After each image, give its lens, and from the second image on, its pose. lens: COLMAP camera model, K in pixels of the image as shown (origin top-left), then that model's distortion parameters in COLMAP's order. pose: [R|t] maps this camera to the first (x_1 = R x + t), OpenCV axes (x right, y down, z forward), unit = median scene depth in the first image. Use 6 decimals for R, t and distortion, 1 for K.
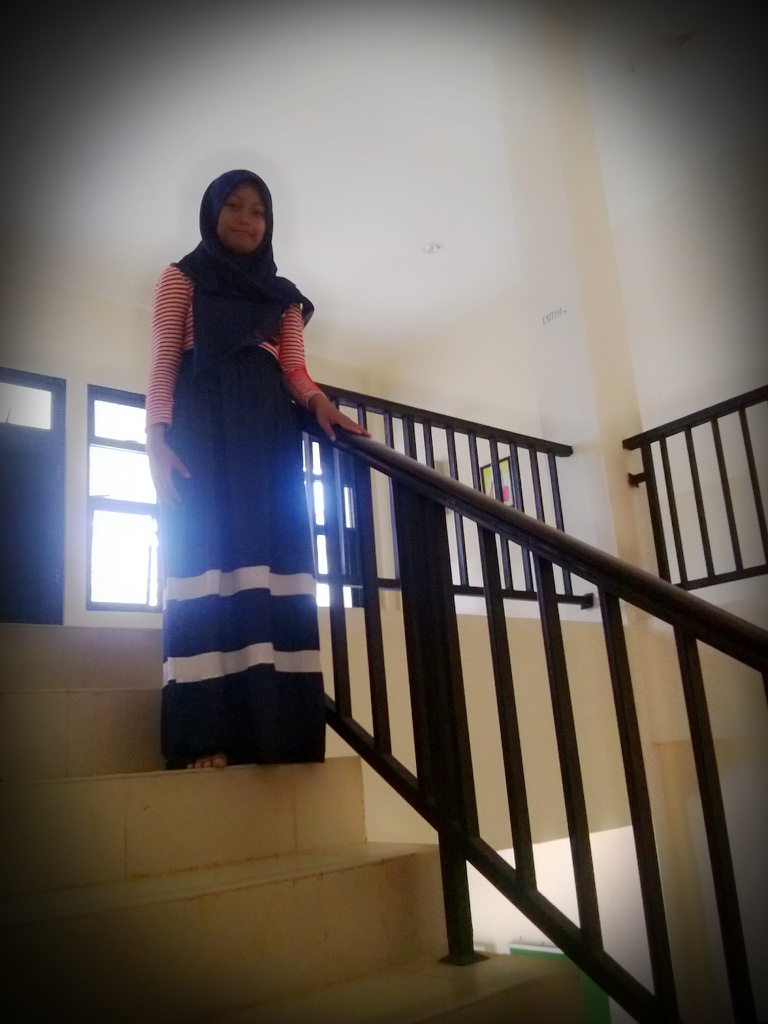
lens RADIAL K [[888.2, 0, 384.0], [0, 888.2, 512.0], [0, 0, 1]] dist [-0.054708, -0.002682]
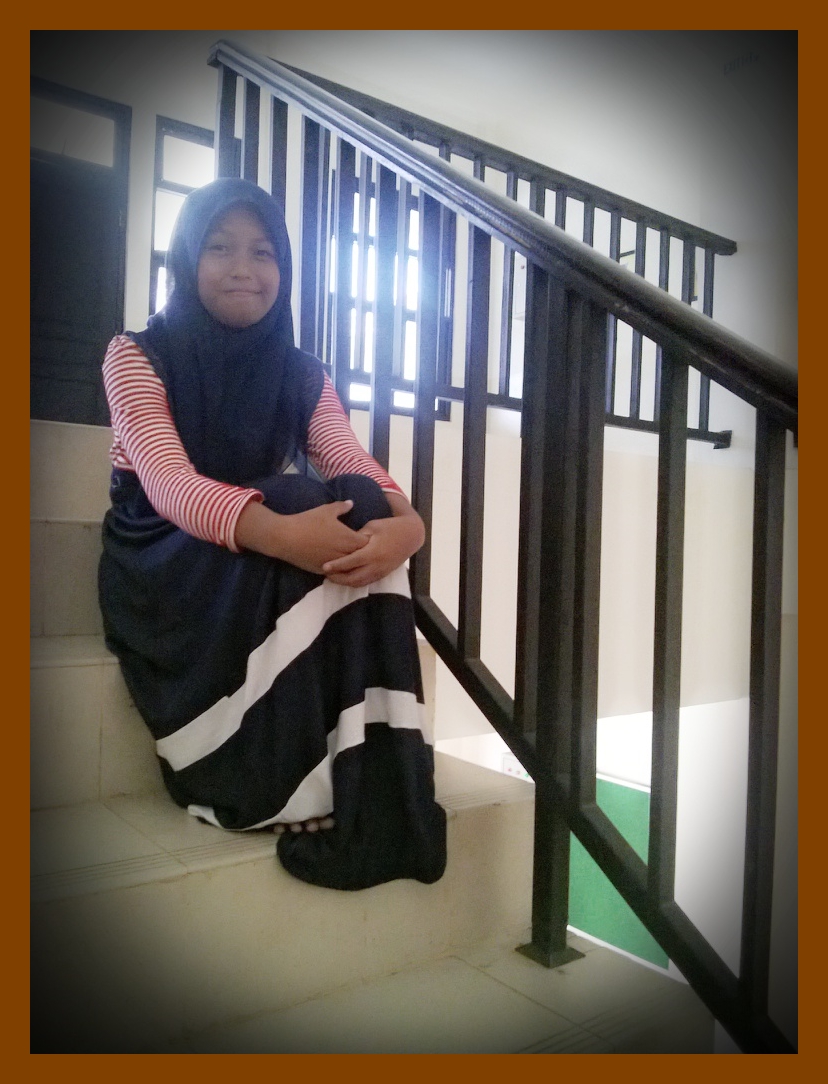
lens RADIAL K [[884.9, 0, 414.0], [0, 884.9, 542.0], [0, 0, 1]] dist [-0.031270, 0.001167]
pose [[0.993115, 0.109899, -0.040559, -0.013752], [-0.094984, 0.958086, 0.270276, -0.002747], [0.068562, -0.264563, 0.961928, 0.172987]]
